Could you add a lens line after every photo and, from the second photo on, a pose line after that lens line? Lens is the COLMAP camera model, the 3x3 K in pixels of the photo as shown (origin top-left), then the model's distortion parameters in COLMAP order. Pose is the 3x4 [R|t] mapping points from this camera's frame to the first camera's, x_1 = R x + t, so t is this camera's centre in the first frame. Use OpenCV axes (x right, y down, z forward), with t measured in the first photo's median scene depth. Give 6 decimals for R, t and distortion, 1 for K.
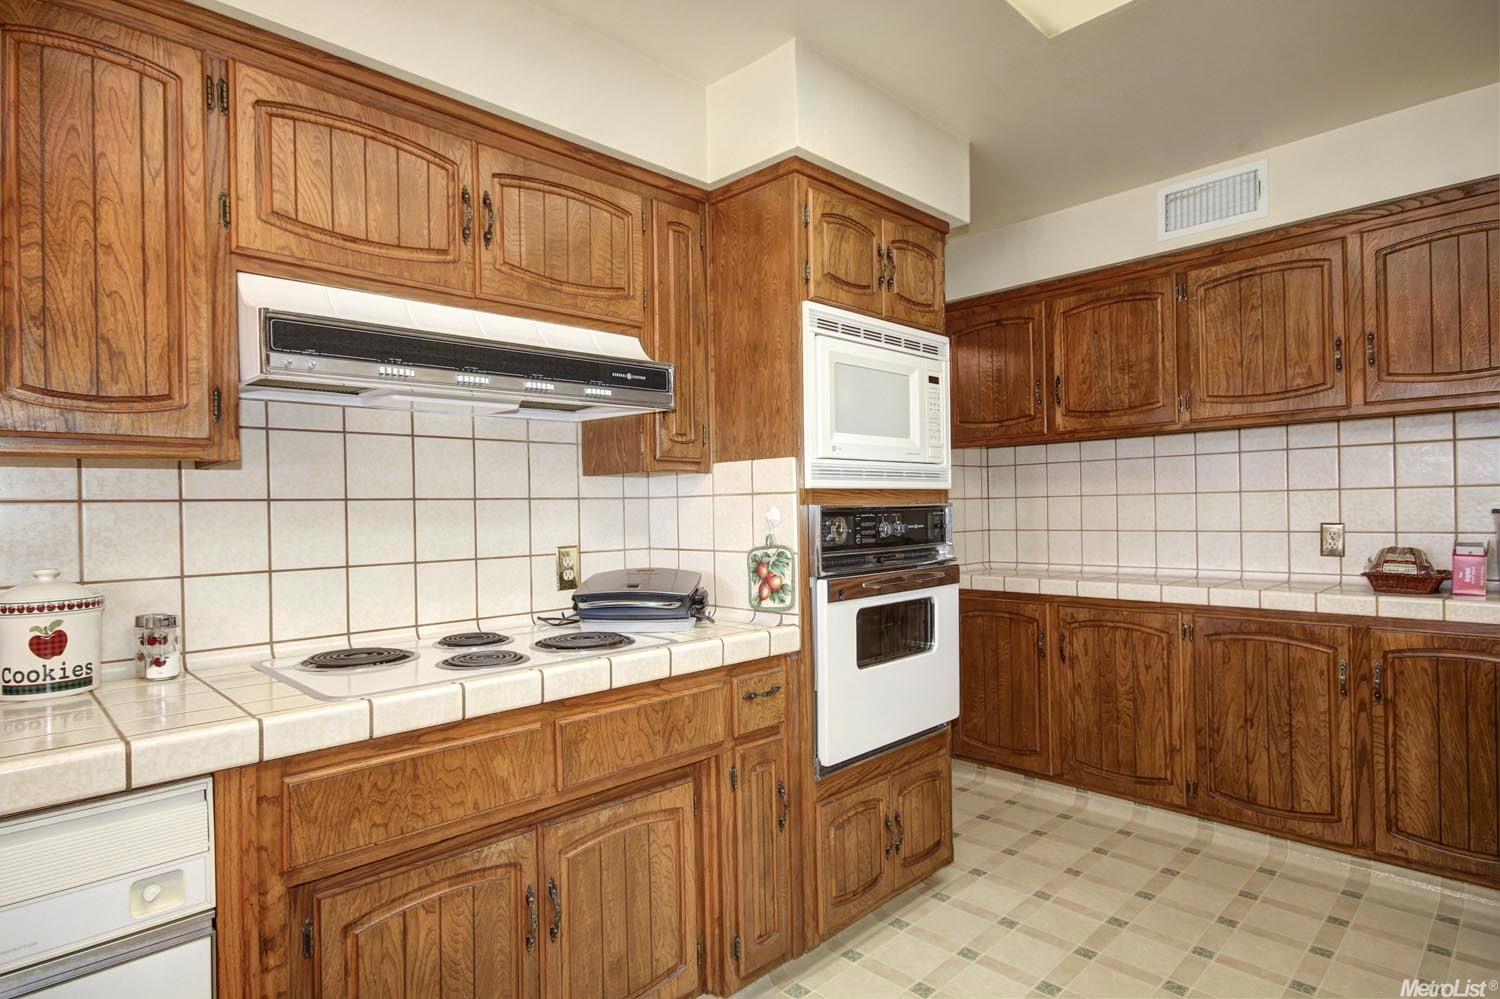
lens RADIAL K [[796.7, 0, 746.5], [0, 796.7, 509.6], [0, 0, 1]] dist [0.000595, 0.004349]
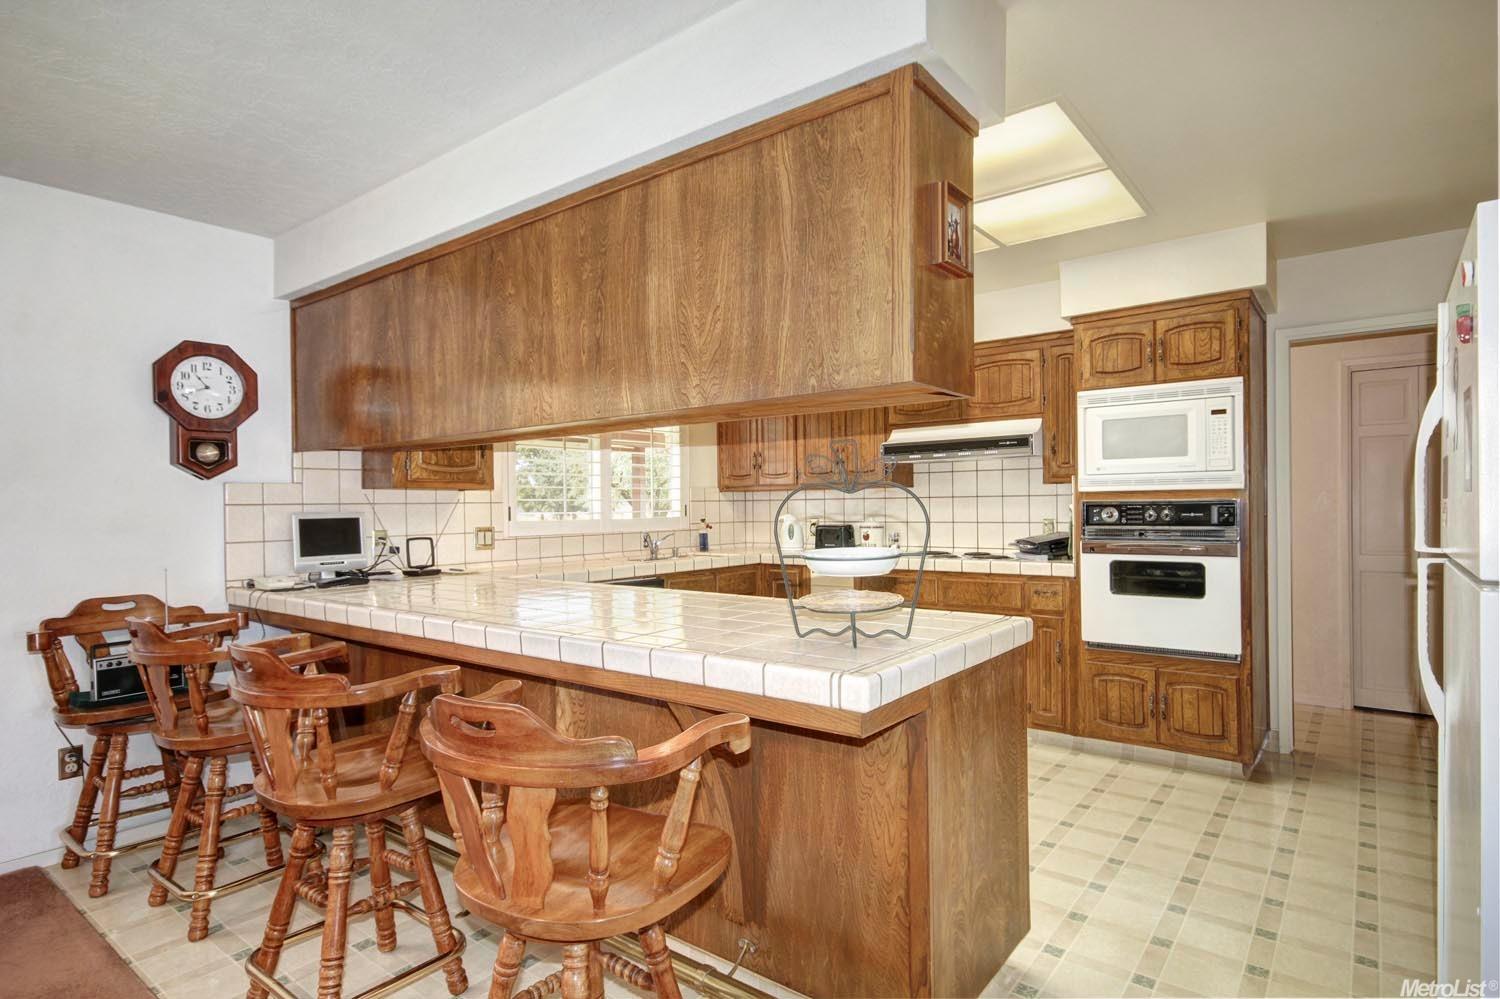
lens RADIAL K [[796.7, 0, 736.7], [0, 796.7, 512.9], [0, 0, 1]] dist [0.000595, 0.004349]
pose [[0.118306, 0.027590, -0.992594, 1.740960], [0.010070, 0.999529, 0.028983, -0.037150], [0.992926, -0.013424, 0.117972, -0.023984]]
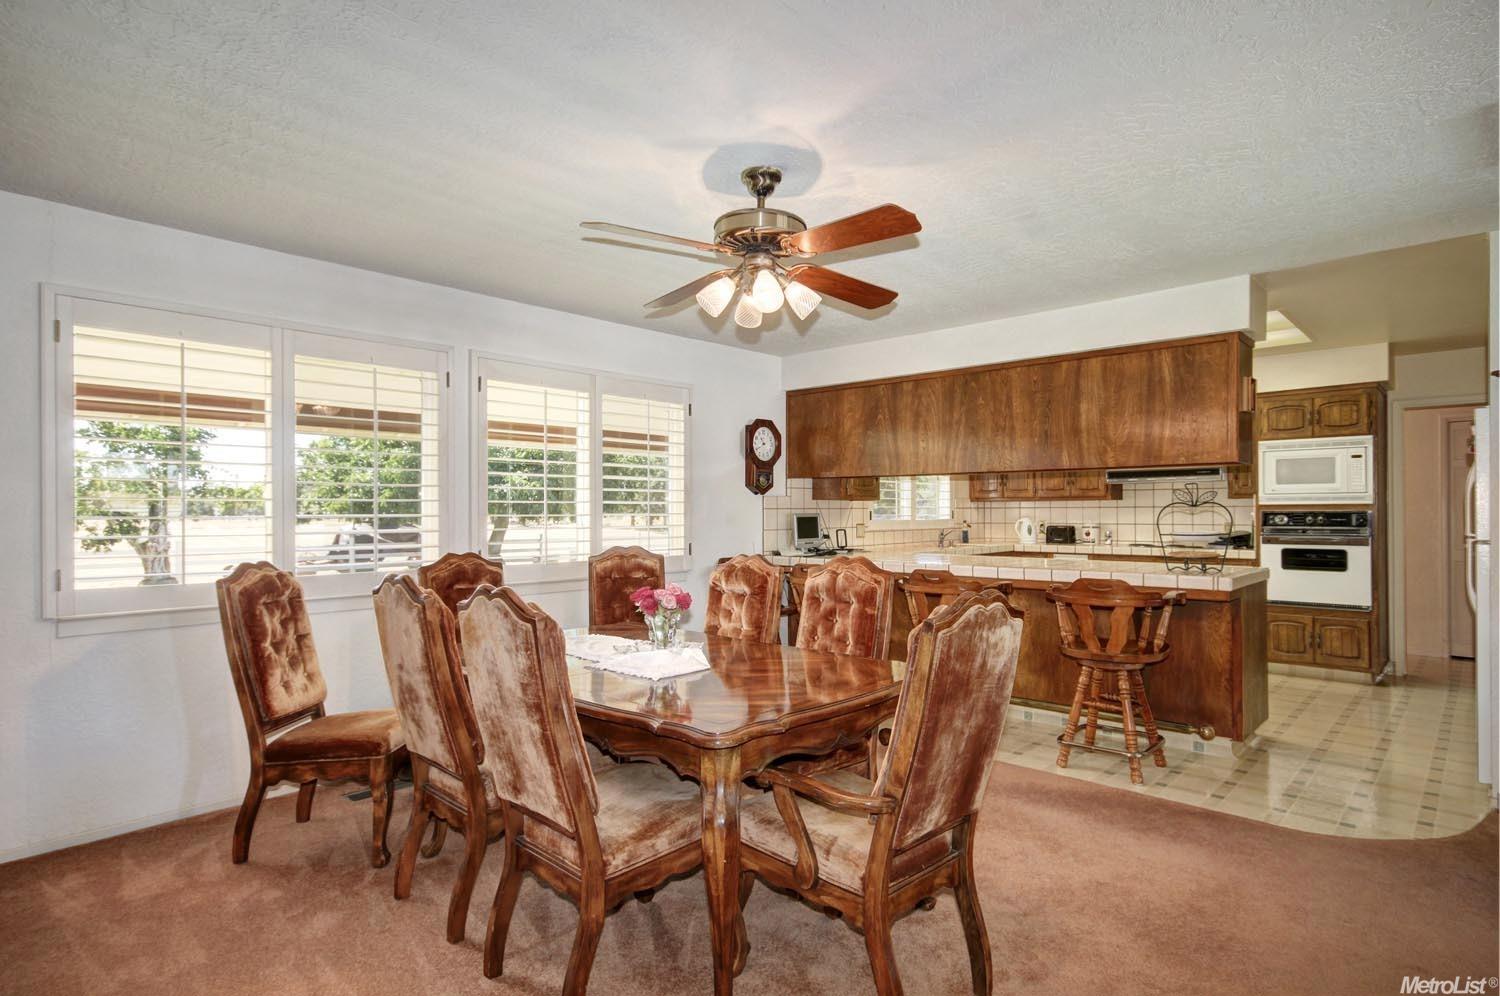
lens RADIAL K [[796.7, 0, 738.8], [0, 796.7, 510.3], [0, 0, 1]] dist [0.000595, 0.004349]
pose [[0.031009, 0.018845, -0.999341, 2.794236], [0.003172, 0.999815, 0.018953, -0.064181], [0.999514, -0.003758, 0.030944, -0.958662]]
